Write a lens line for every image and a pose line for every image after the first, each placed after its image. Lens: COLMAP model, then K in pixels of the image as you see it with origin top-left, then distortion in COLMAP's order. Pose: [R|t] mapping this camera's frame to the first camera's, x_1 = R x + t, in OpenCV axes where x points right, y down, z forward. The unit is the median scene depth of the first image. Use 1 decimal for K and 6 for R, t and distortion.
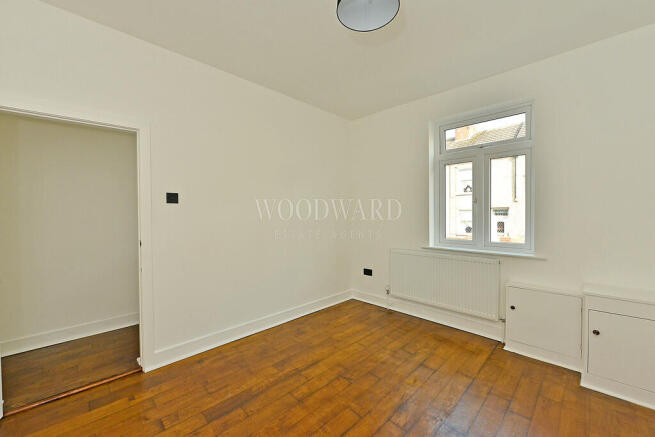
lens RADIAL K [[258.5, 0, 329.0], [0, 258.5, 218.0], [0, 0, 1]] dist [-0.000327, -0.000034]
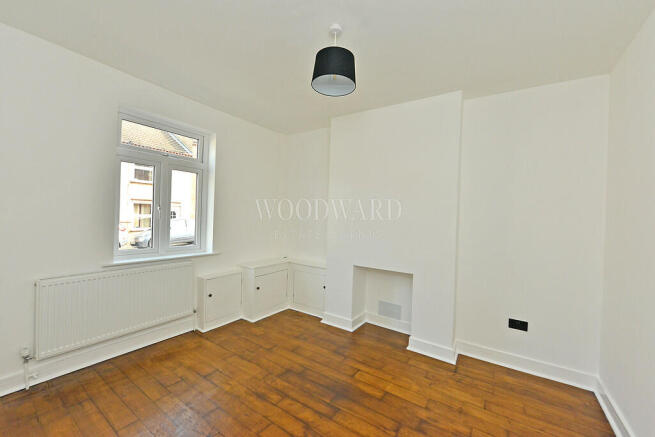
lens RADIAL K [[258.5, 0, 329.0], [0, 258.5, 218.0], [0, 0, 1]] dist [-0.000327, -0.000034]
pose [[-0.178841, -0.008244, 0.983843, -0.580622], [-0.014679, 0.999876, 0.005710, -0.045274], [-0.983768, -0.013421, -0.178940, 0.595396]]
